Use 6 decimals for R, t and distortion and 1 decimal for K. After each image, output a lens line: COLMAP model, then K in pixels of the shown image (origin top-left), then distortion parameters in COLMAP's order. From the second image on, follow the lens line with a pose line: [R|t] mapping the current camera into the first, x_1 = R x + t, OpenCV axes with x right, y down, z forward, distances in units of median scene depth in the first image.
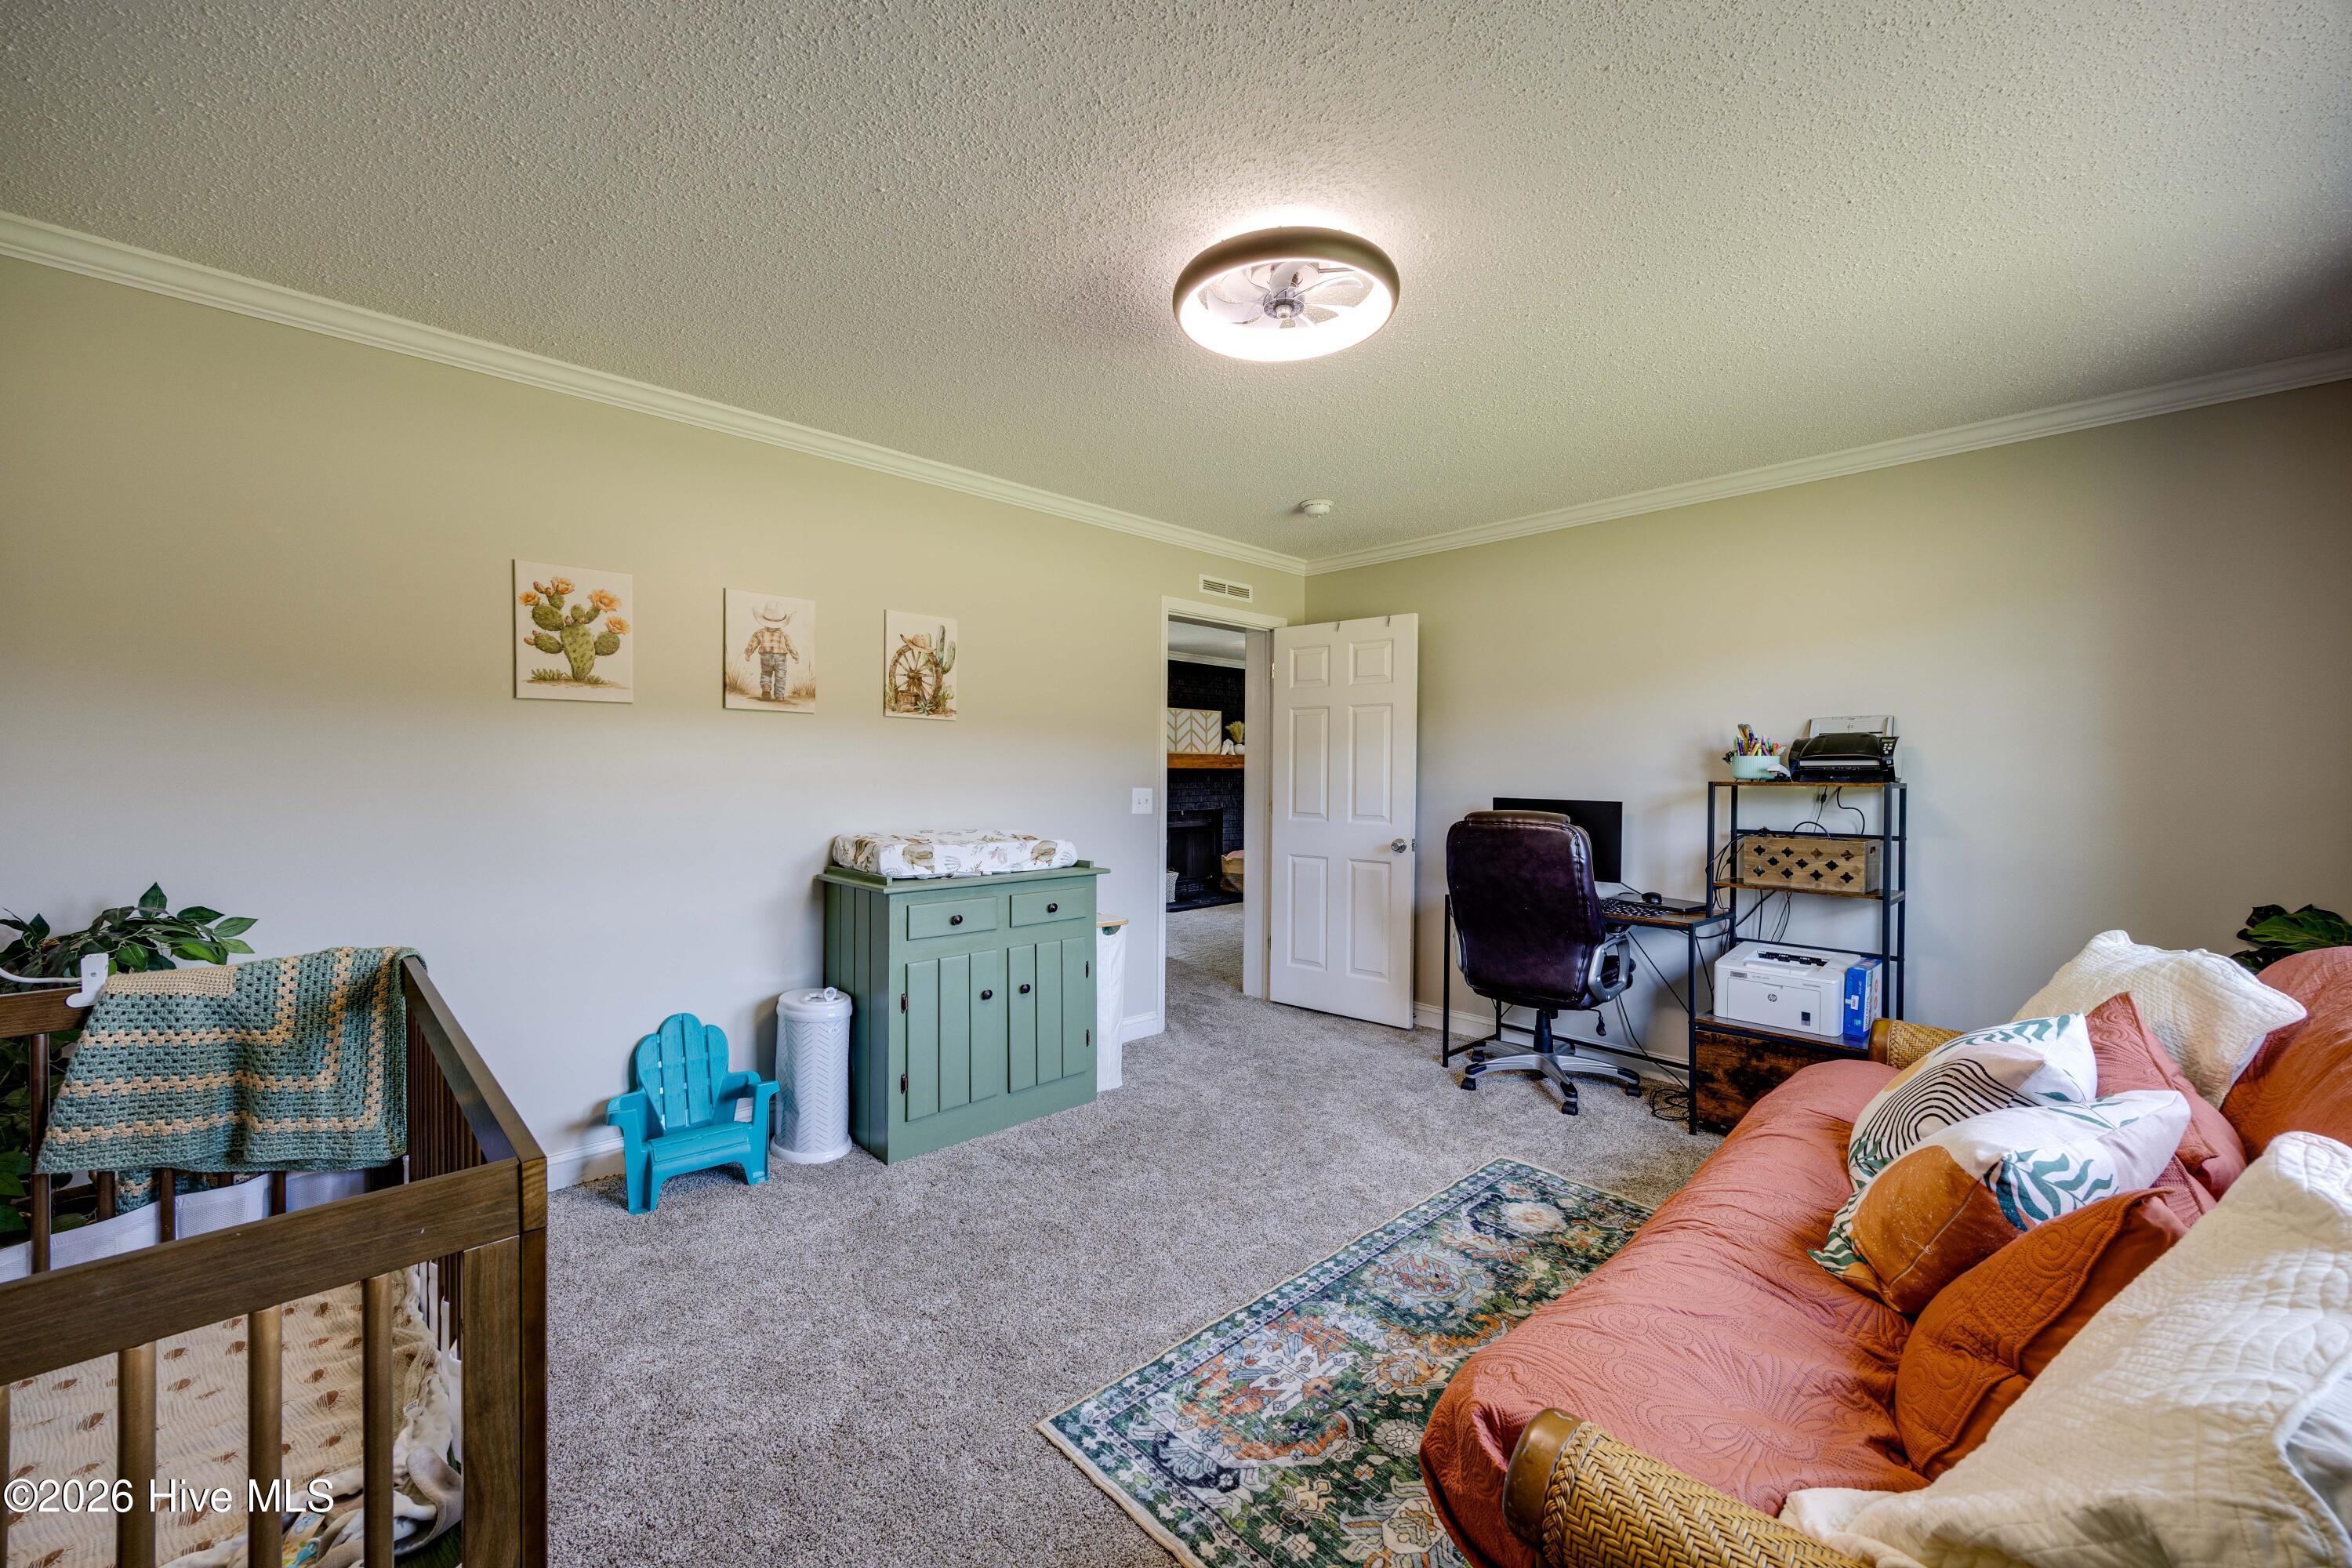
lens RADIAL K [[906.6, 0, 1168.9], [0, 906.6, 780.9], [0, 0, 1]] dist [-0.002315, 0.000009]
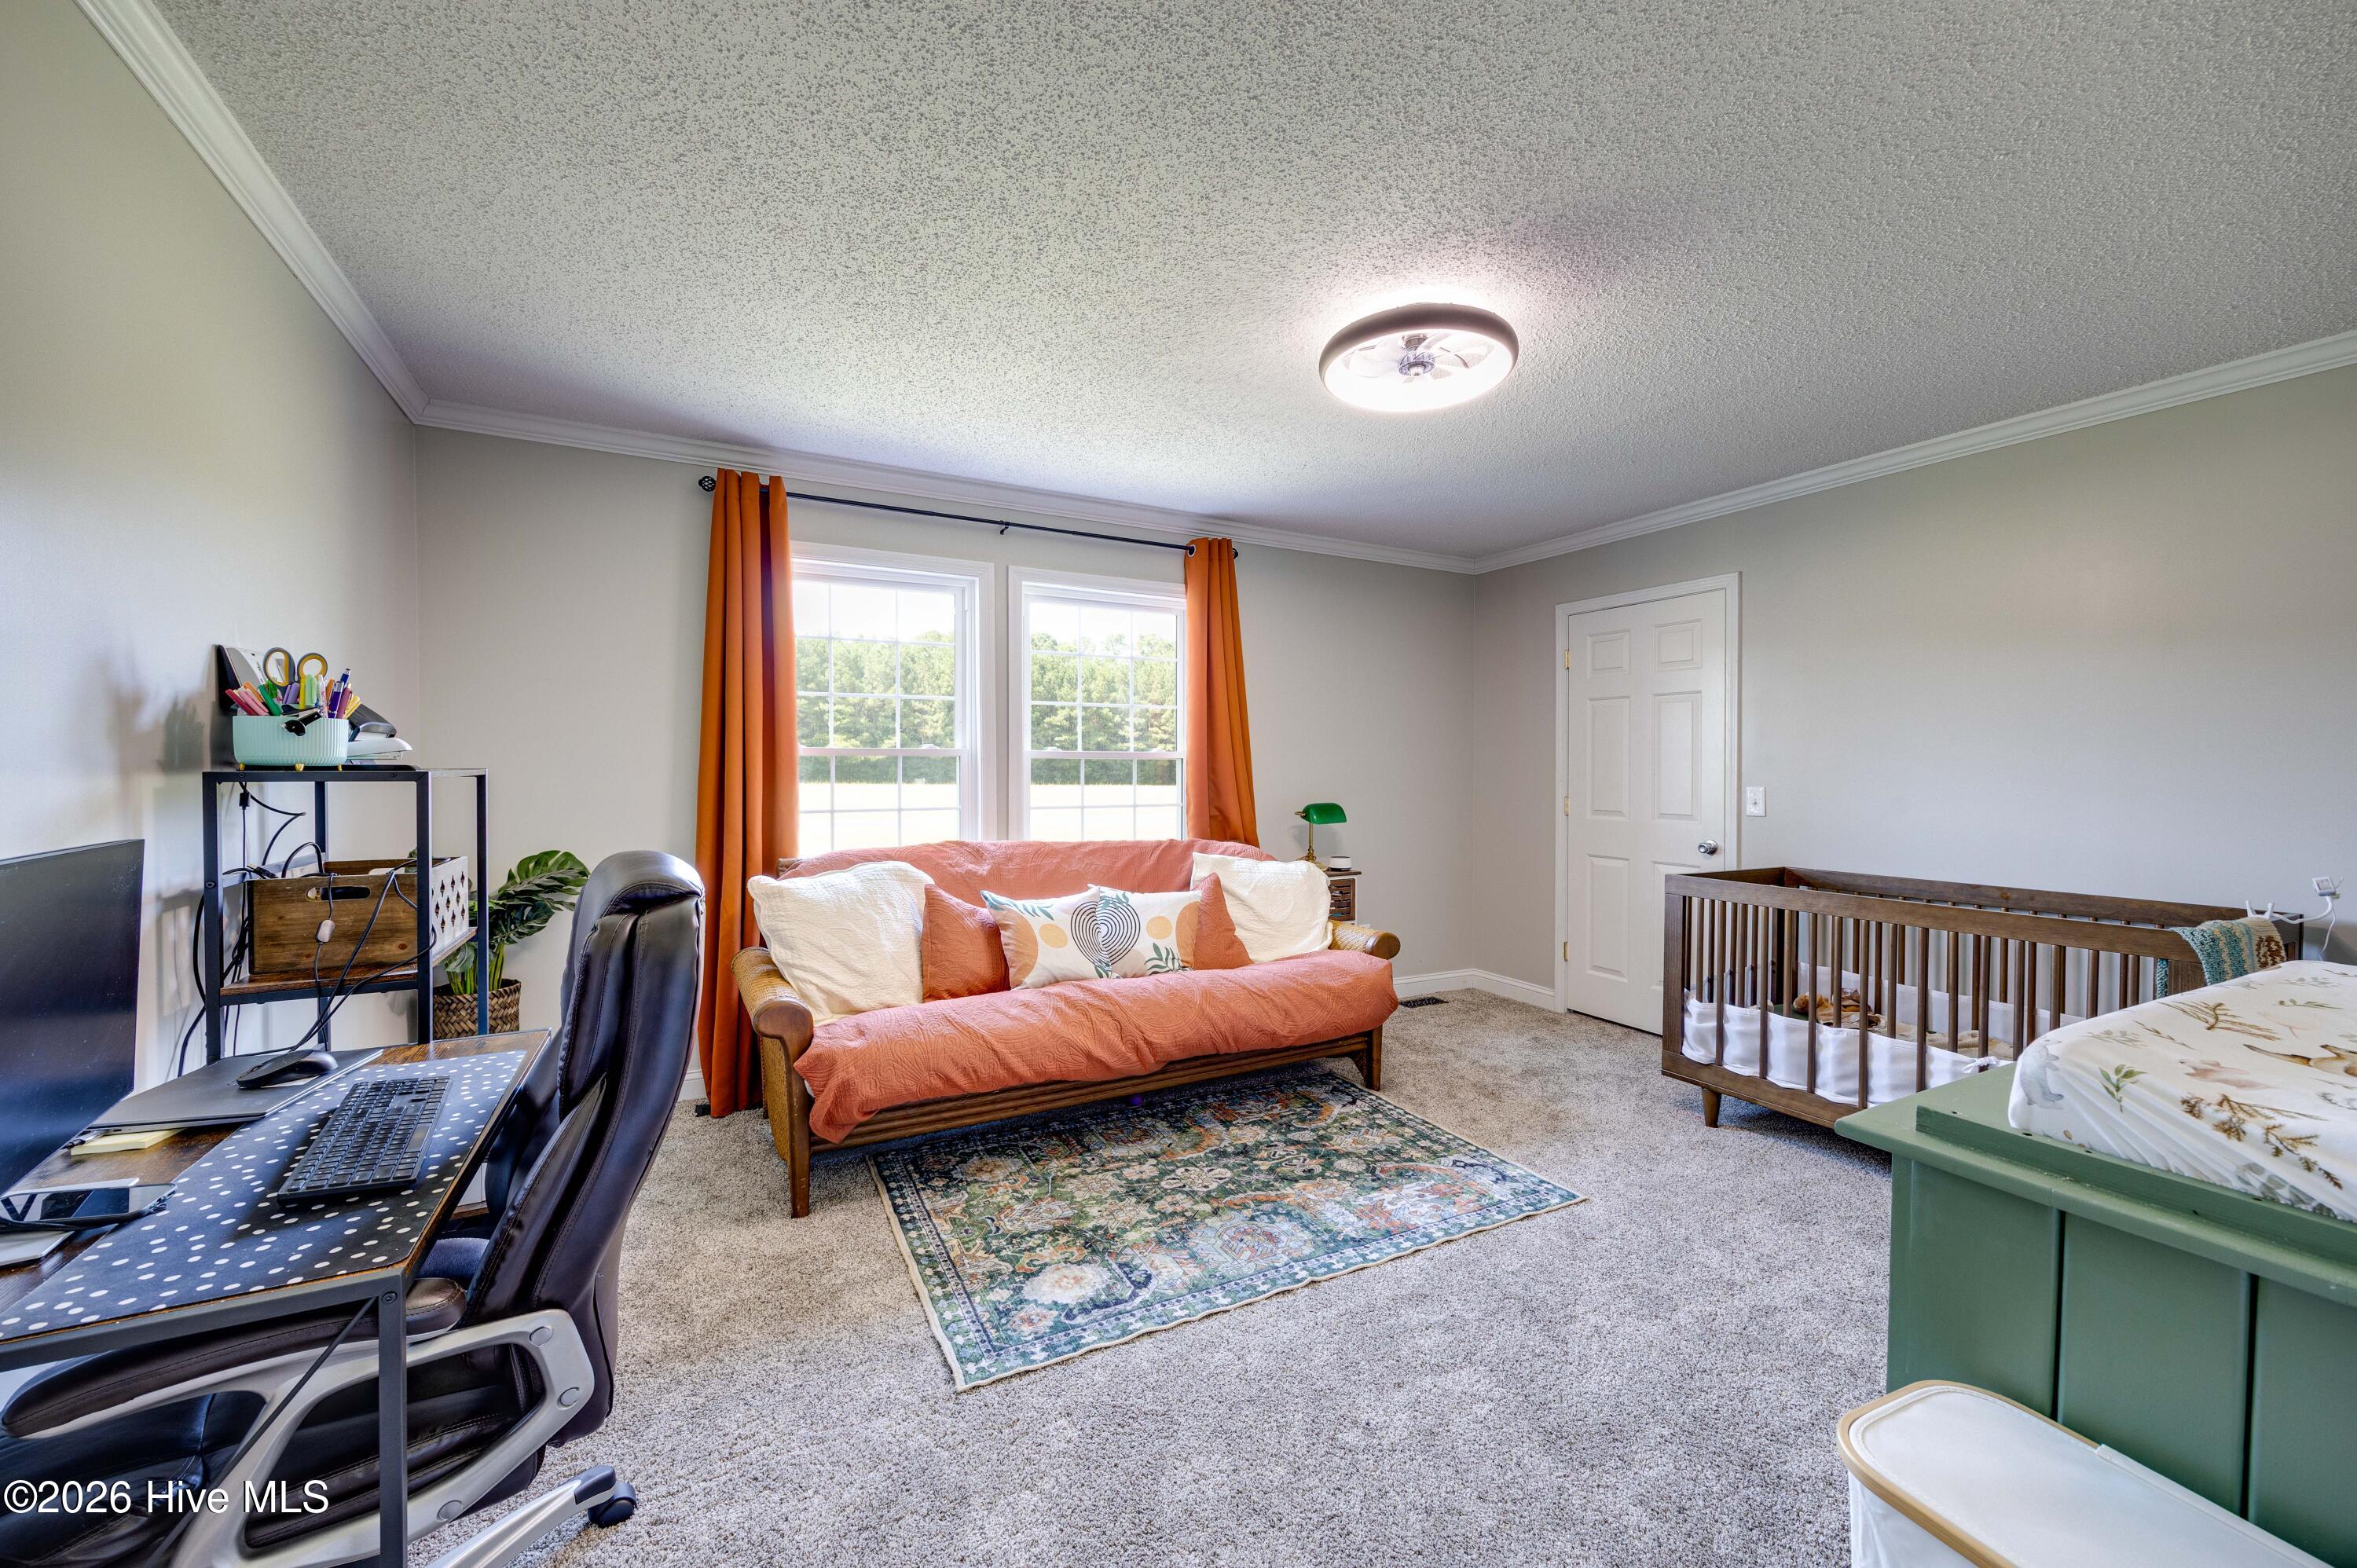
lens RADIAL K [[908.4, 0, 1171.4], [0, 908.4, 780.9], [0, 0, 1]] dist [-0.002315, 0.000009]
pose [[-0.959643, -0.011904, 0.280969, 0.089640], [-0.005803, 0.999729, 0.022534, -0.016485], [-0.281161, 0.019994, -0.959452, 2.225626]]
